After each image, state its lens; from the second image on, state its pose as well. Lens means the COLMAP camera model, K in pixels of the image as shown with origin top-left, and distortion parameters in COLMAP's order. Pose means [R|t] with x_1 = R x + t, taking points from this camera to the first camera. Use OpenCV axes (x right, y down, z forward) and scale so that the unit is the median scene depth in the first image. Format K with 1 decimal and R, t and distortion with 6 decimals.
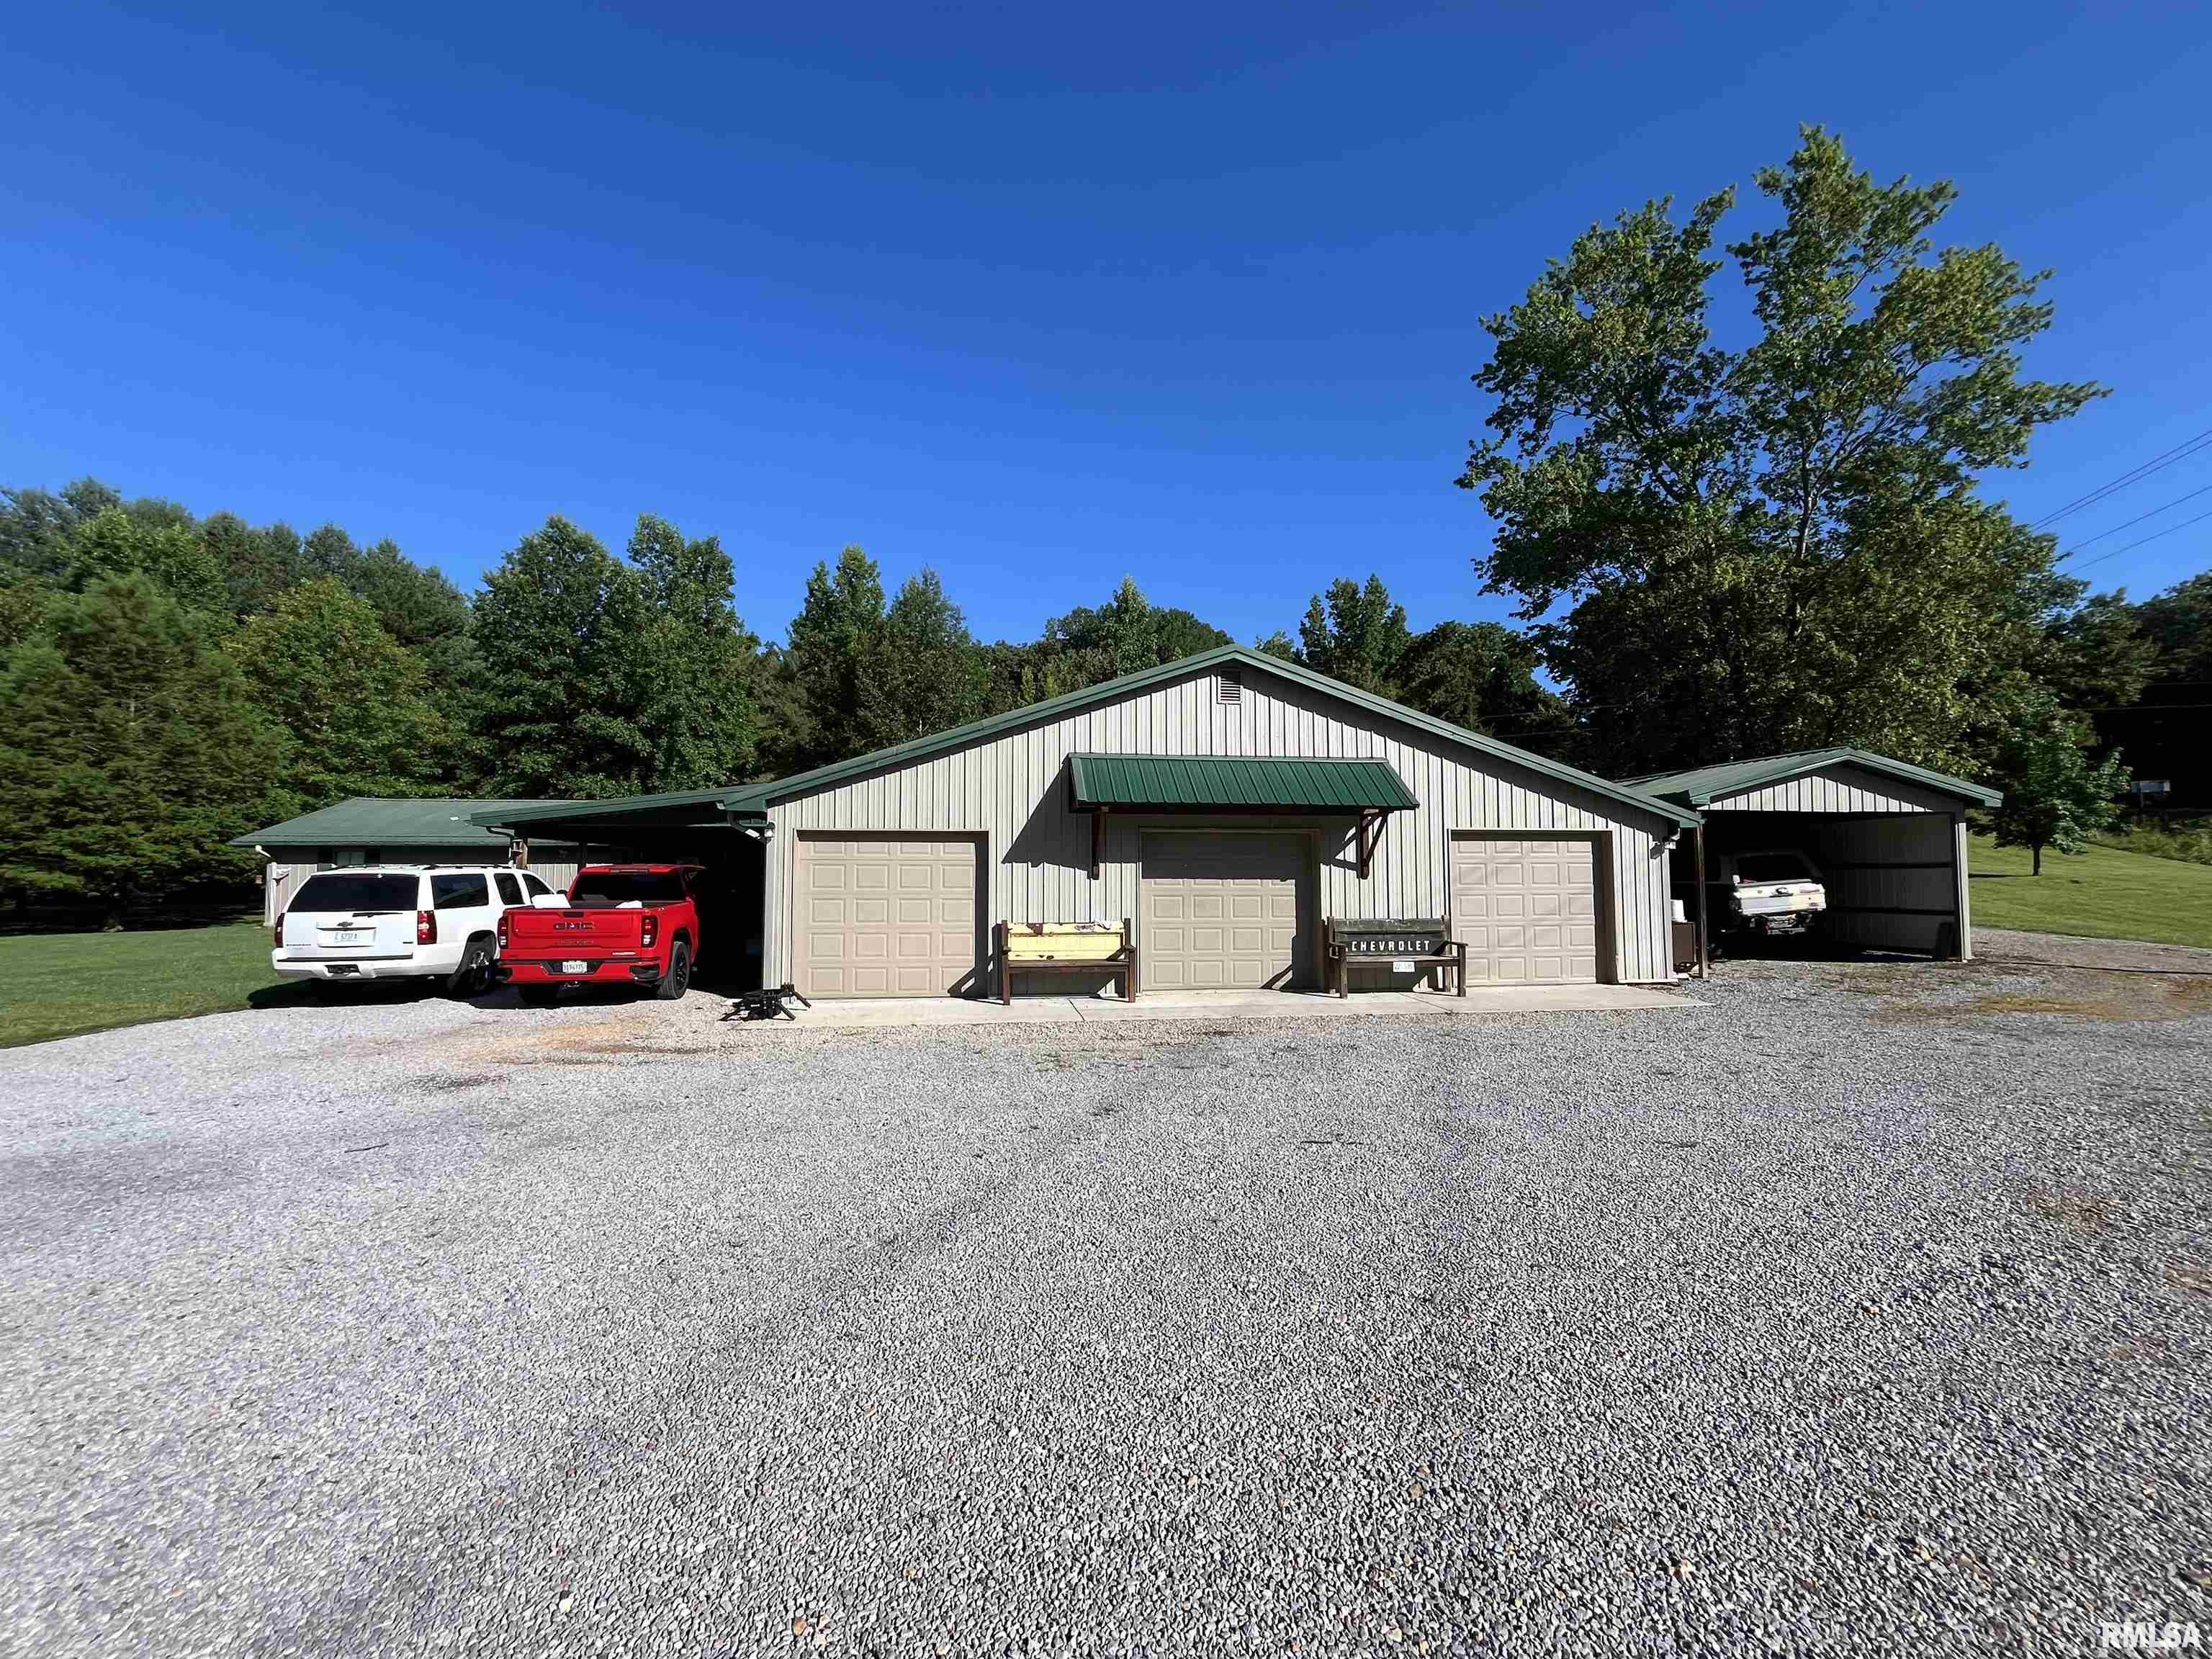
lens RADIAL K [[887.3, 0, 1100.6], [0, 887.3, 833.2], [0, 0, 1]] dist [-0.004289, -0.000418]
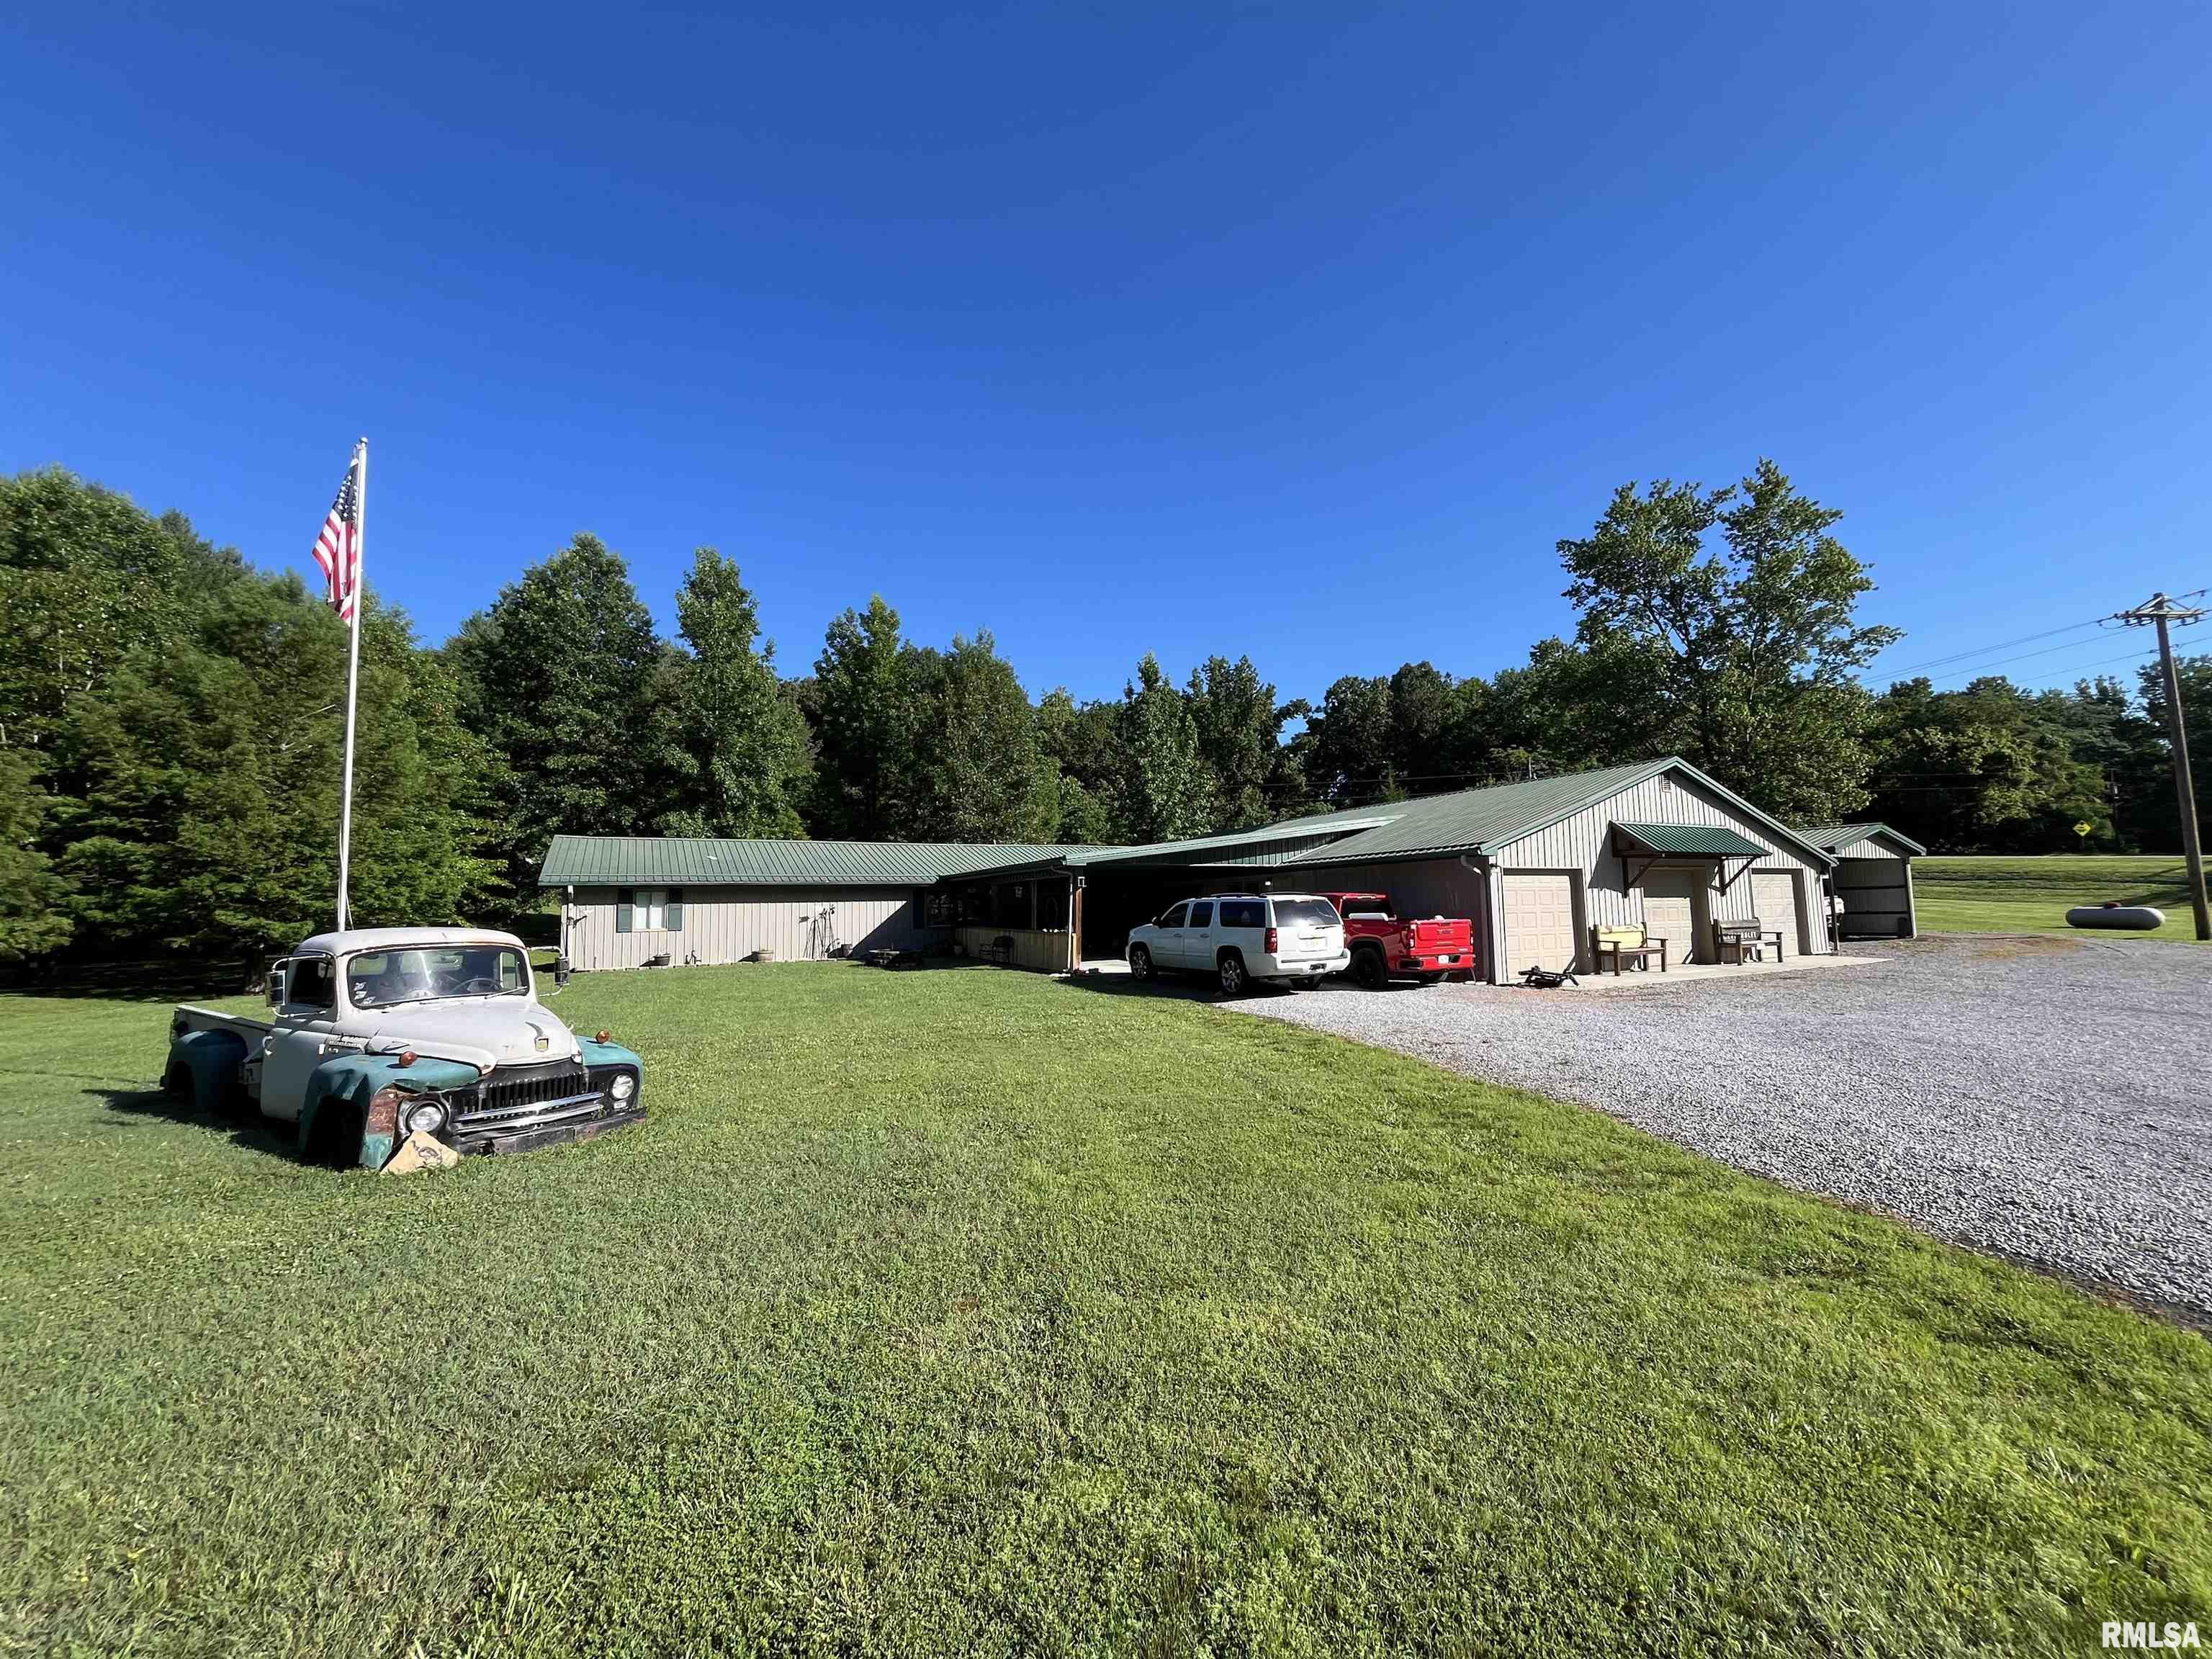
lens RADIAL K [[887.3, 0, 1100.6], [0, 887.3, 833.2], [0, 0, 1]] dist [-0.004289, -0.000418]
pose [[0.936216, 0.013705, 0.351159, -1.264112], [0.002440, 0.998962, -0.045492, 0.004123], [-0.351417, 0.043447, 0.935210, -0.149107]]
